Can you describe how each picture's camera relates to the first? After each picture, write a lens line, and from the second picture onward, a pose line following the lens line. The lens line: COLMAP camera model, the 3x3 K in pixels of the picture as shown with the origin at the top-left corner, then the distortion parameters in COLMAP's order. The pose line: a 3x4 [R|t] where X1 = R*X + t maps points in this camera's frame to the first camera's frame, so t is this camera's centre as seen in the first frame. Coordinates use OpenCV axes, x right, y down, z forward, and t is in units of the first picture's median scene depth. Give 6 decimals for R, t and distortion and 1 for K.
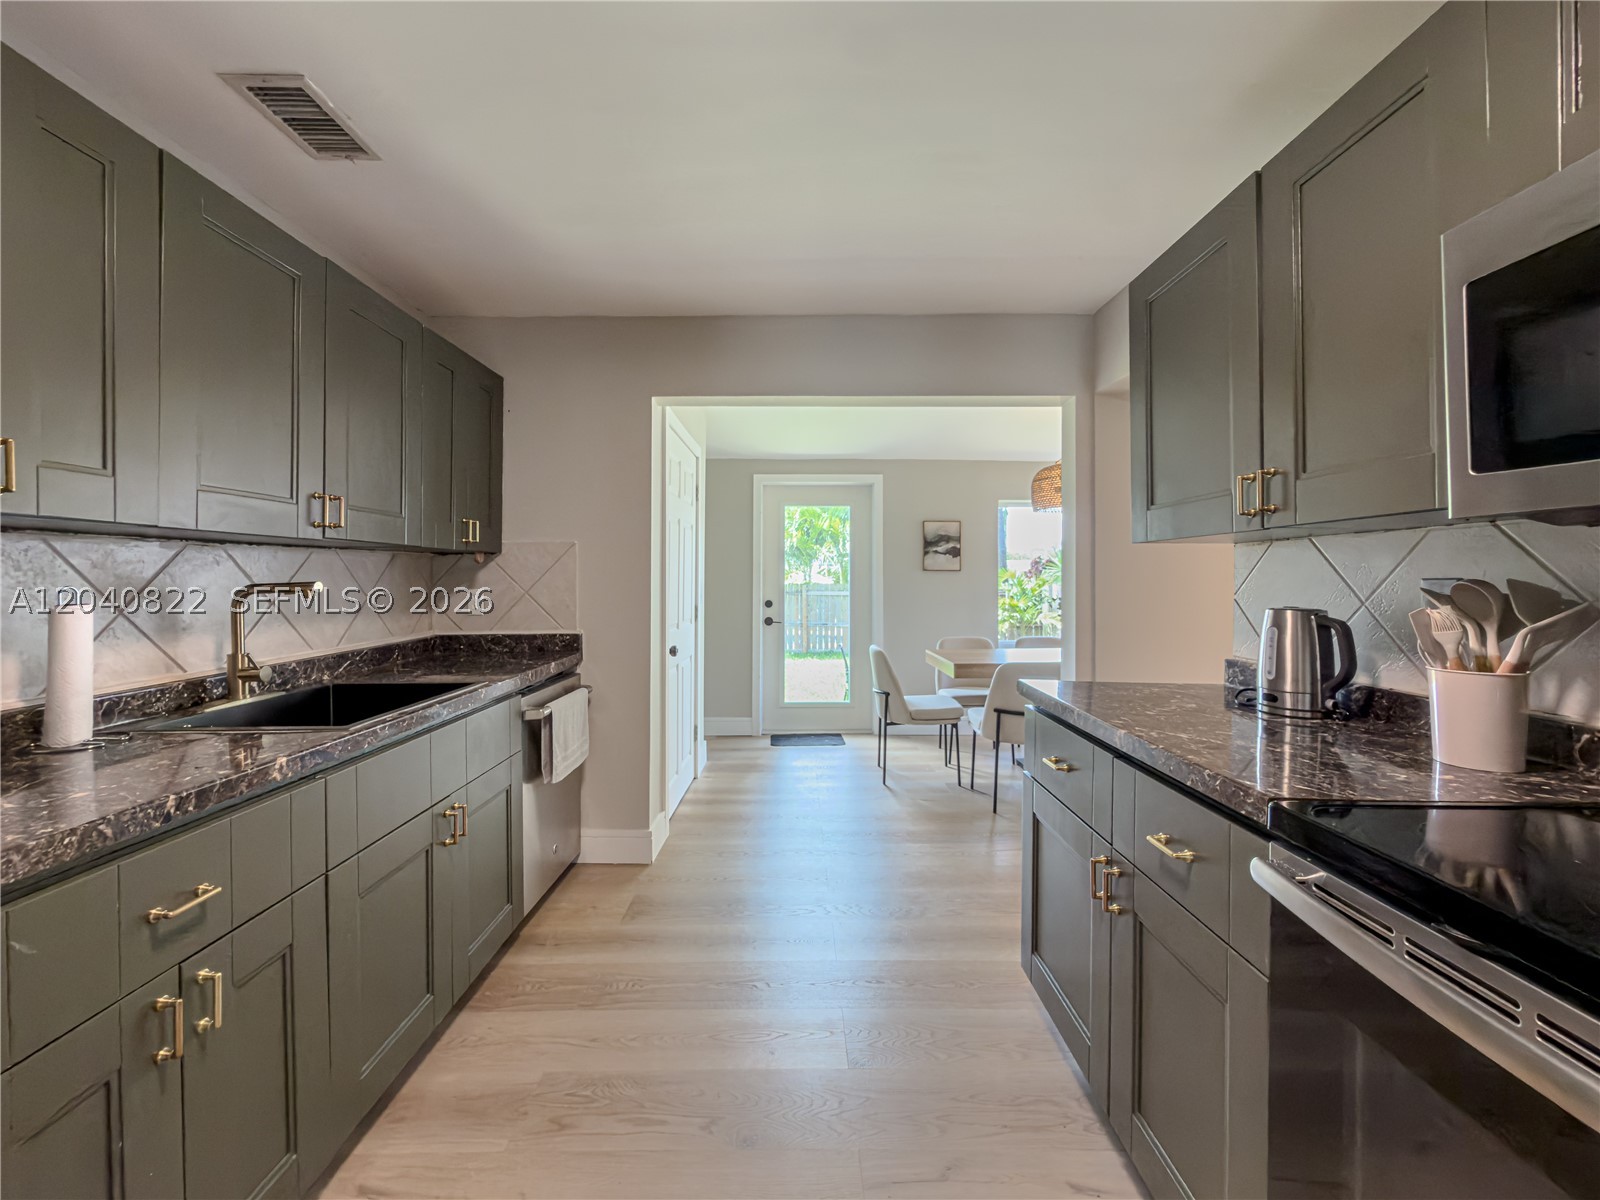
lens RADIAL K [[653.3, 0, 795.6], [0, 653.3, 575.4], [0, 0, 1]] dist [-0.001036, -0.000007]
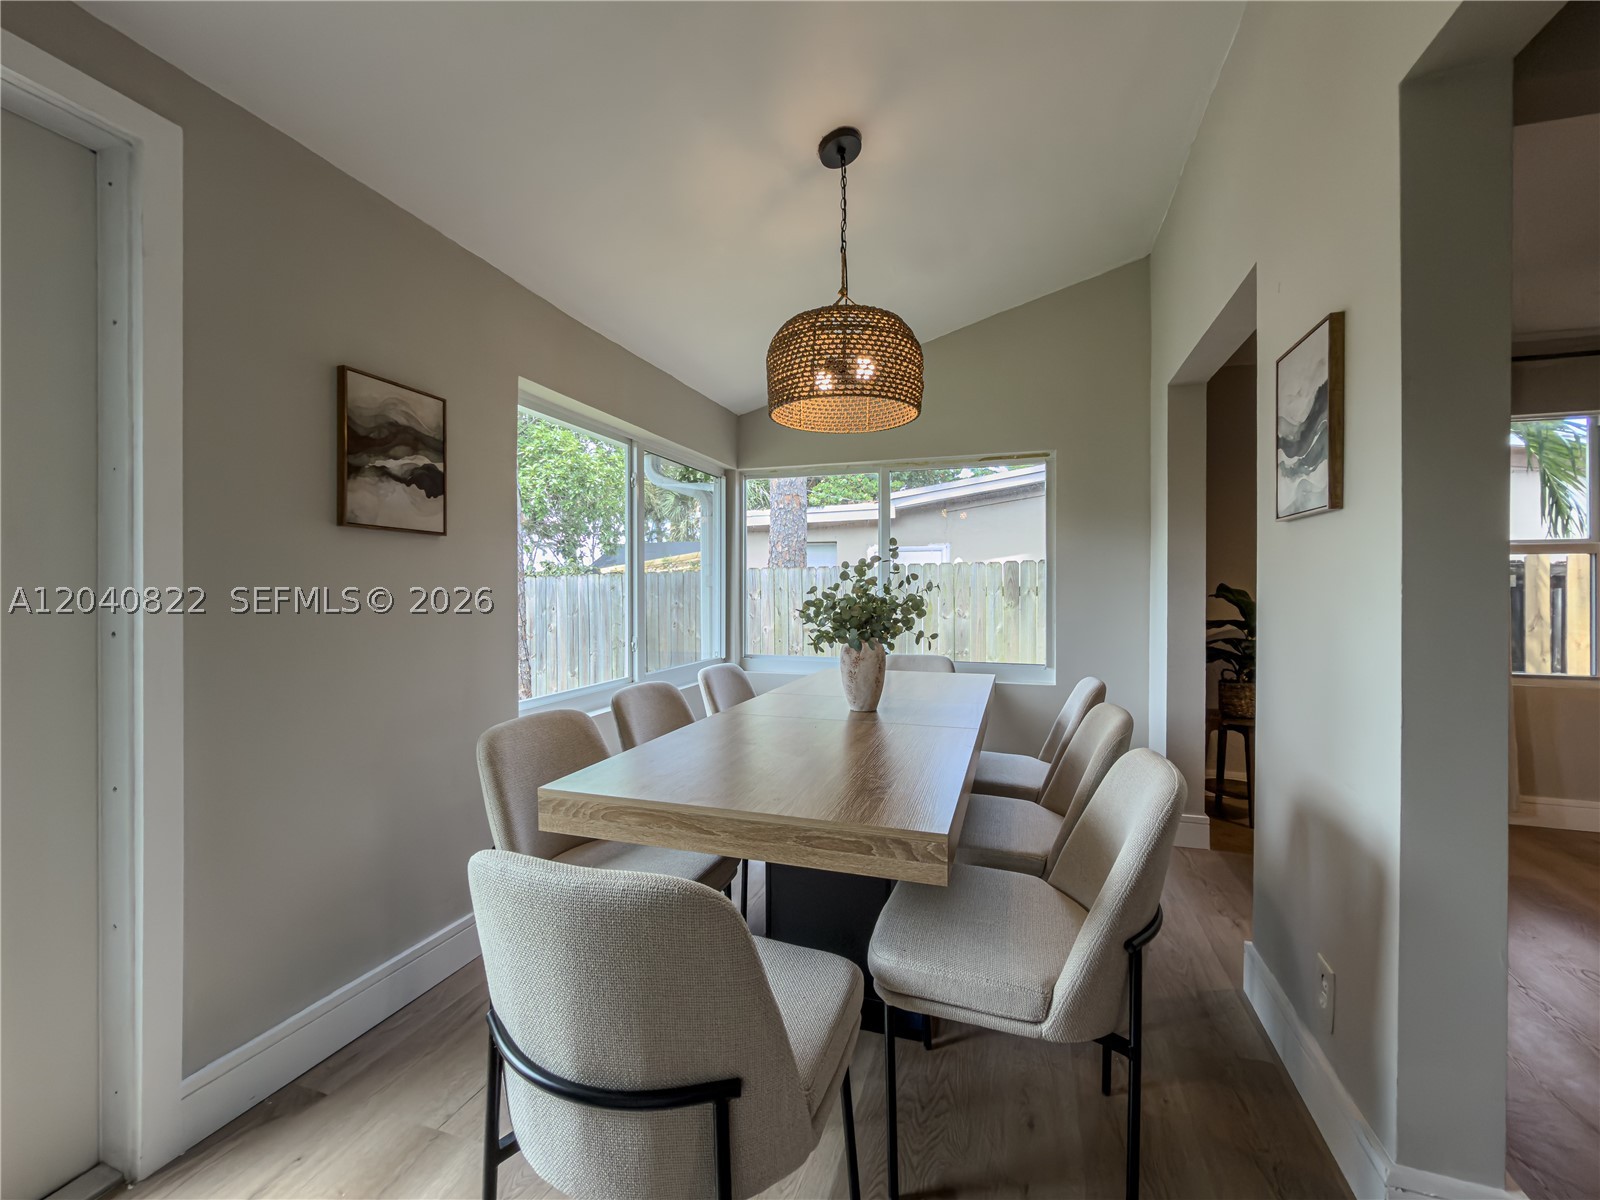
lens RADIAL K [[646.3, 0, 807.6], [0, 646.3, 591.4], [0, 0, 1]] dist [-0.001586, -0.000290]
pose [[0.303028, -0.004291, 0.952972, -0.059563], [-0.007604, 0.999947, 0.006920, 0.039544], [-0.952951, -0.009343, 0.302980, 1.347319]]
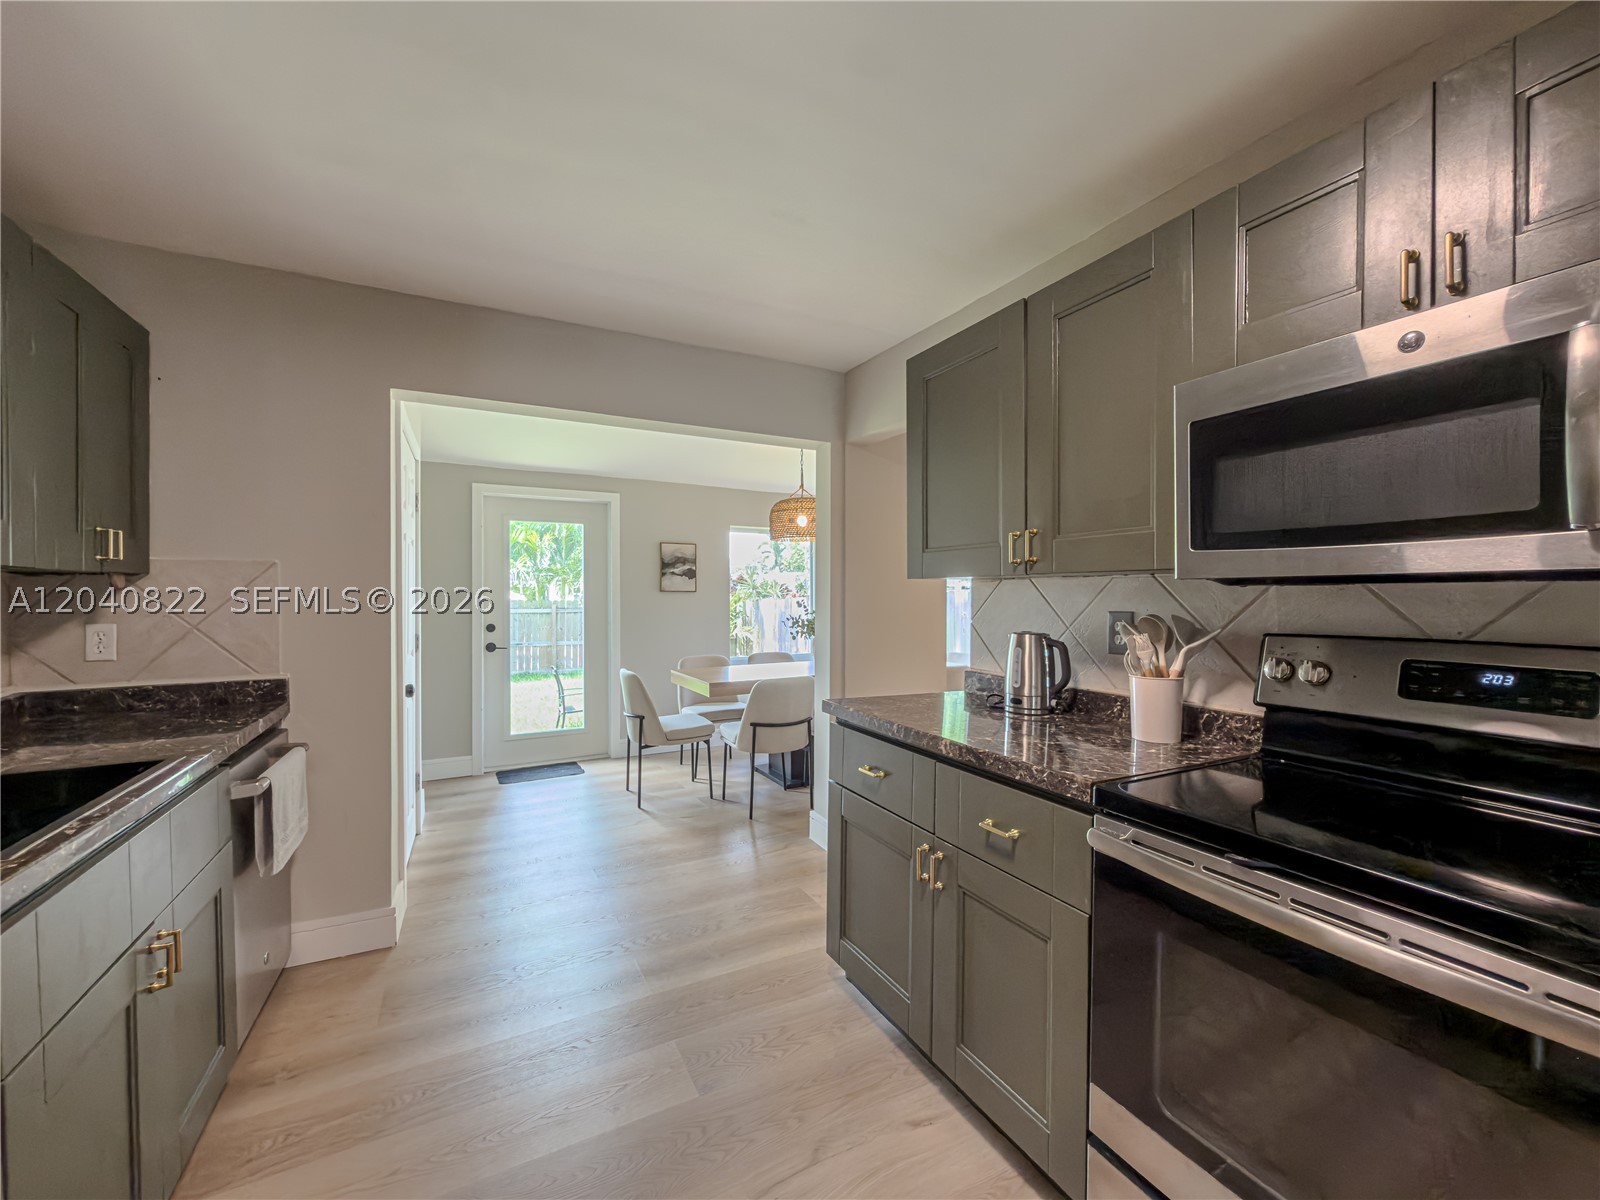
lens RADIAL K [[642.2, 0, 798.8], [0, 642.2, 601.4], [0, 0, 1]] dist [-0.002329, -0.000219]
pose [[0.886771, -0.004878, 0.462183, -0.144660], [-0.003532, 0.999844, 0.017329, -0.019372], [-0.462195, -0.017000, 0.886615, 0.034538]]
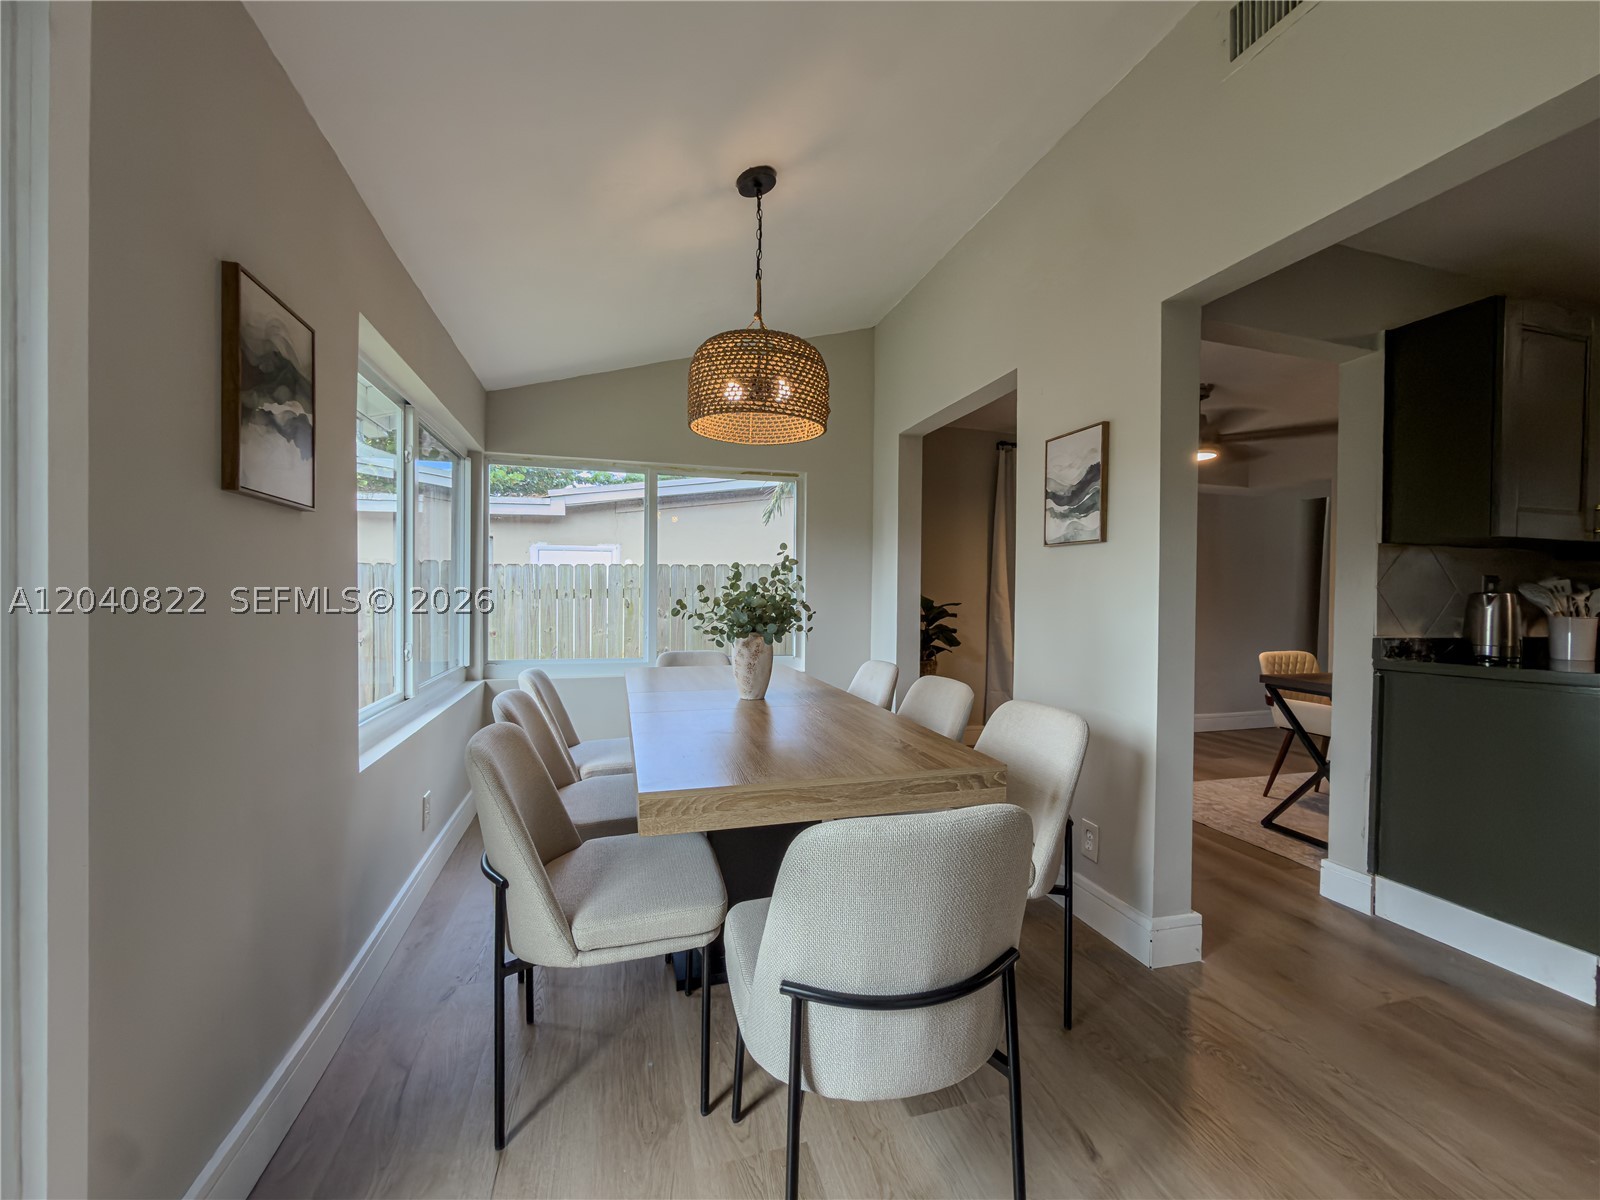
lens RADIAL K [[642.2, 0, 798.8], [0, 642.2, 601.4], [0, 0, 1]] dist [-0.002329, -0.000219]
pose [[-0.282100, -0.016466, 0.959244, -0.127805], [-0.016771, 0.999785, 0.012229, 0.047548], [-0.959238, -0.012638, -0.282316, 1.700812]]
